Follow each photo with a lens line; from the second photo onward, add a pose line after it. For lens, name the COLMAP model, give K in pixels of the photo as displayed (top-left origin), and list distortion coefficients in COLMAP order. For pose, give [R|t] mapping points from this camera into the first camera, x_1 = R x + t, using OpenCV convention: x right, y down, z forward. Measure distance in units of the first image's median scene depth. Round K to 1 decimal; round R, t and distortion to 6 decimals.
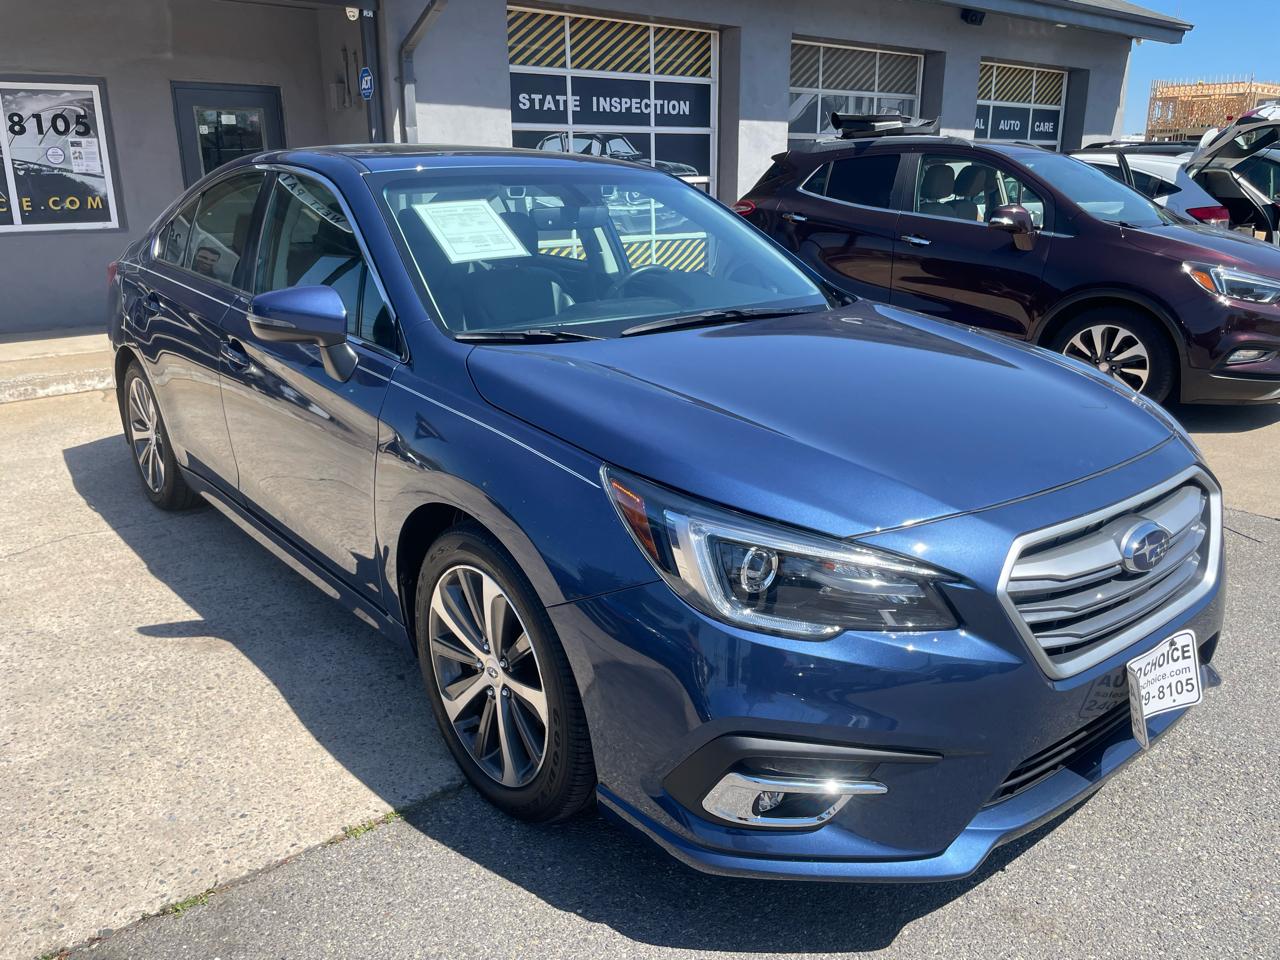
lens RADIAL K [[976.8, 0, 642.0], [0, 976.8, 465.3], [0, 0, 1]] dist [0.095220, -0.131532]
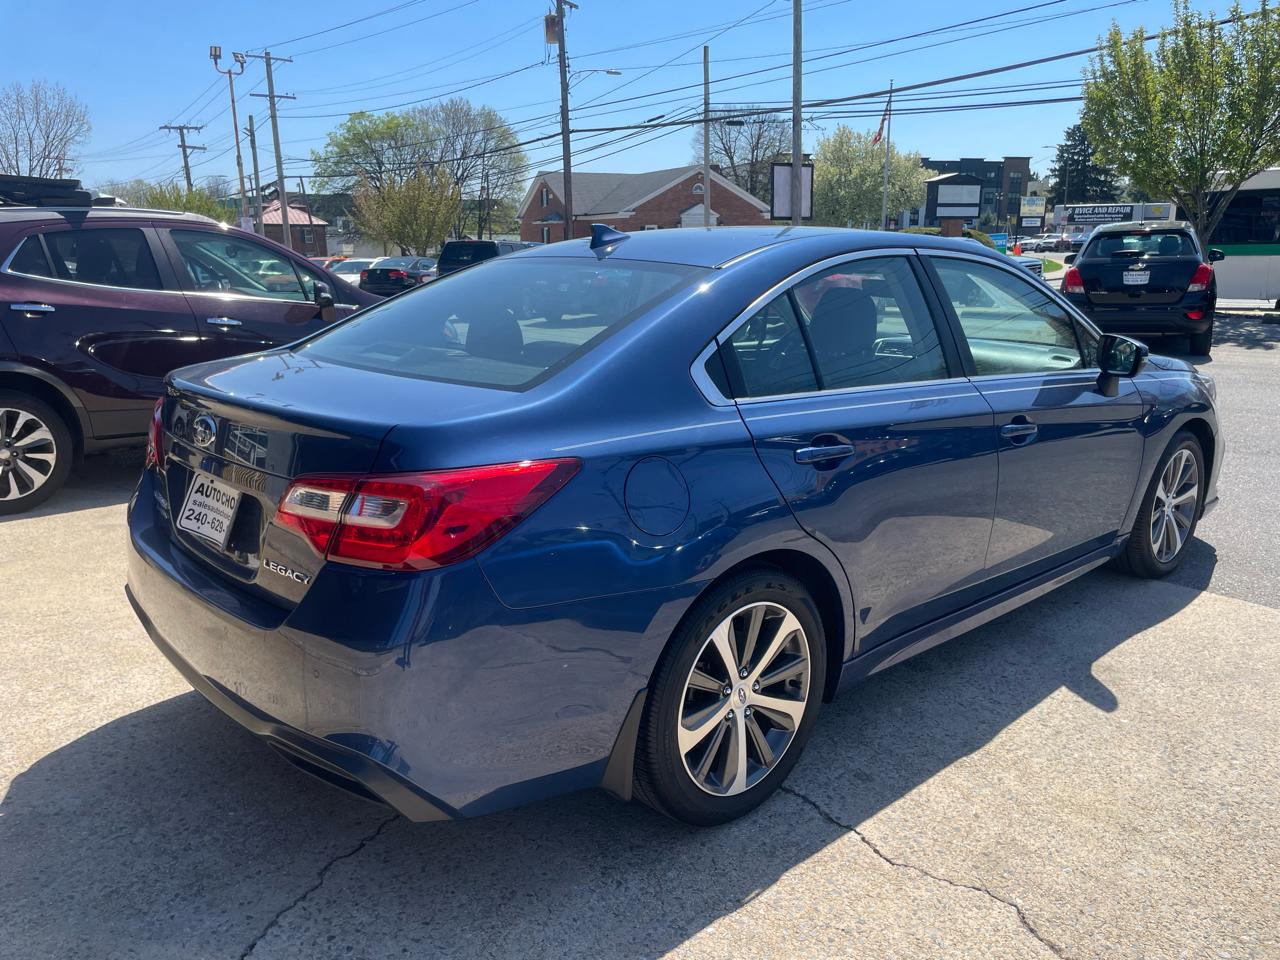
lens RADIAL K [[963.1, 0, 648.4], [0, 963.1, 469.4], [0, 0, 1]] dist [0.091999, -0.120452]
pose [[-0.053434, -0.219943, 0.974048, -0.434147], [0.280092, 0.932983, 0.226035, -0.128584], [-0.958485, 0.284901, 0.011752, 0.428134]]
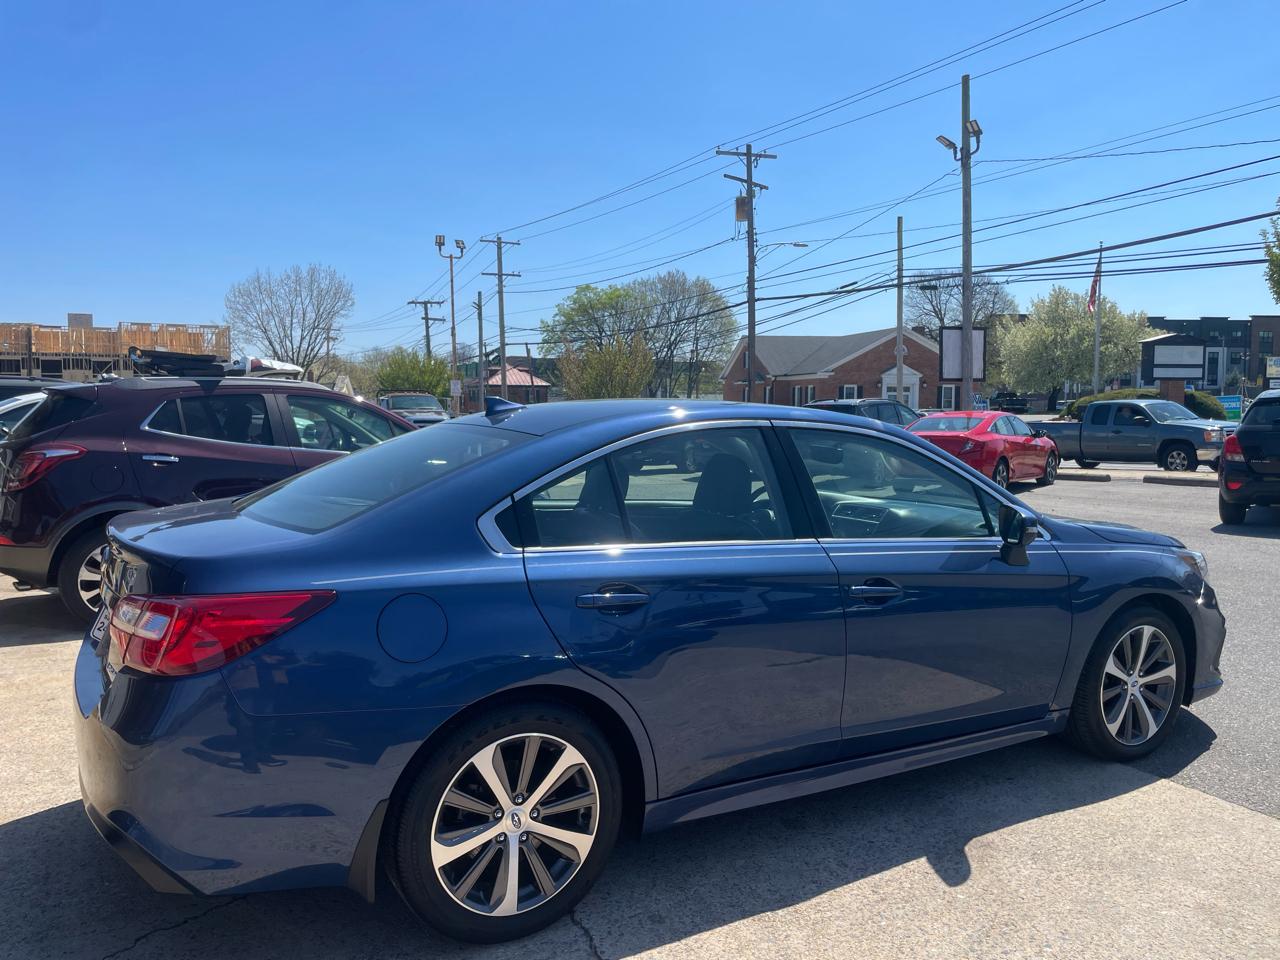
lens RADIAL K [[967.4, 0, 651.6], [0, 967.4, 477.5], [0, 0, 1]] dist [0.092385, -0.125410]
pose [[0.157841, -0.069351, 0.985026, -0.462606], [0.269983, 0.962553, 0.024507, -0.100917], [-0.949840, 0.262072, 0.170654, 0.318409]]
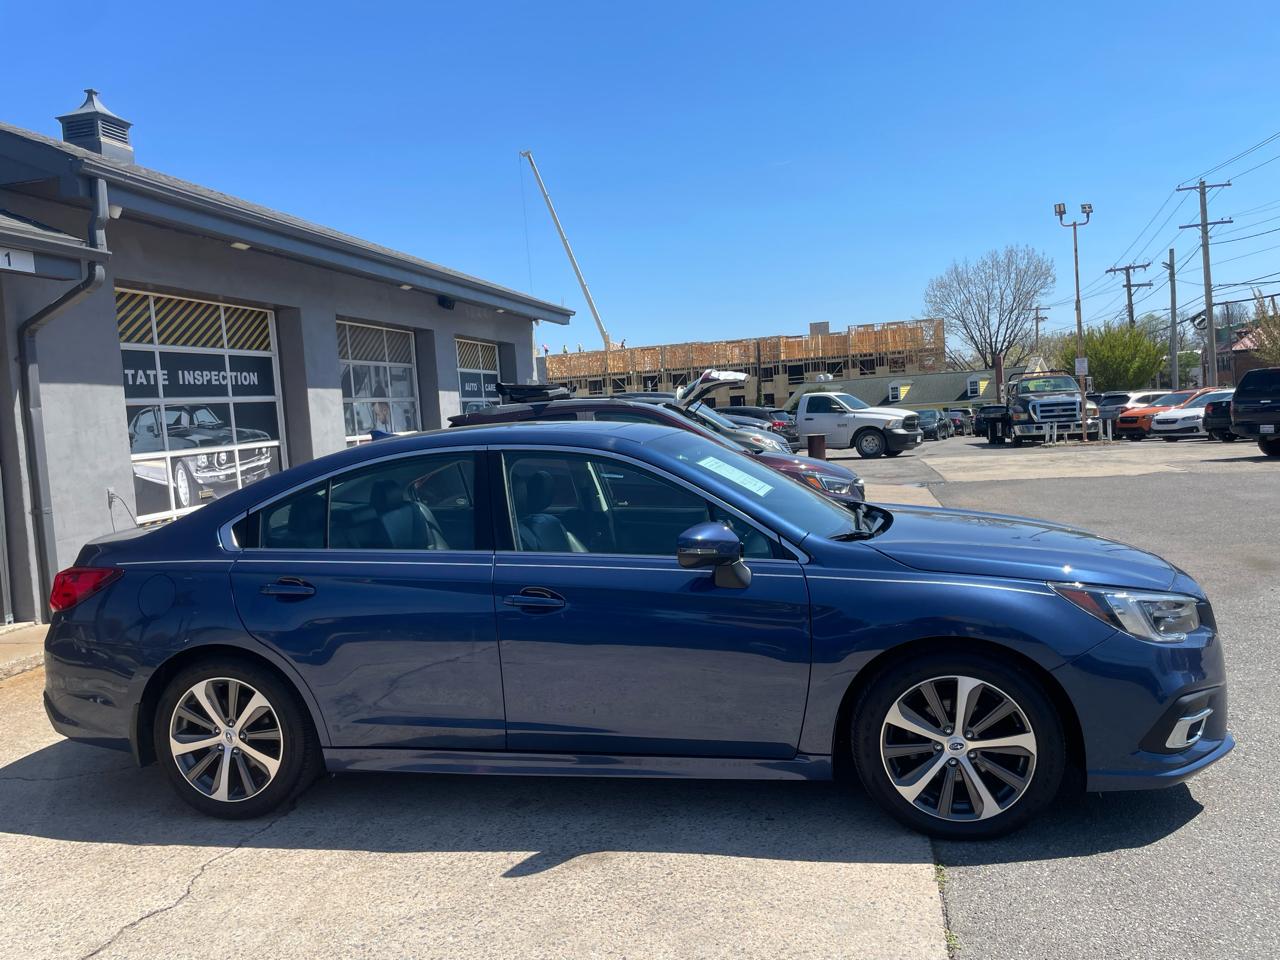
lens RADIAL K [[976.8, 0, 642.0], [0, 976.8, 465.3], [0, 0, 1]] dist [0.095220, -0.131532]
pose [[0.775885, -0.078582, 0.625961, -0.319898], [0.229098, 0.959573, -0.163506, -0.015073], [-0.587806, 0.270268, 0.762522, -0.000197]]
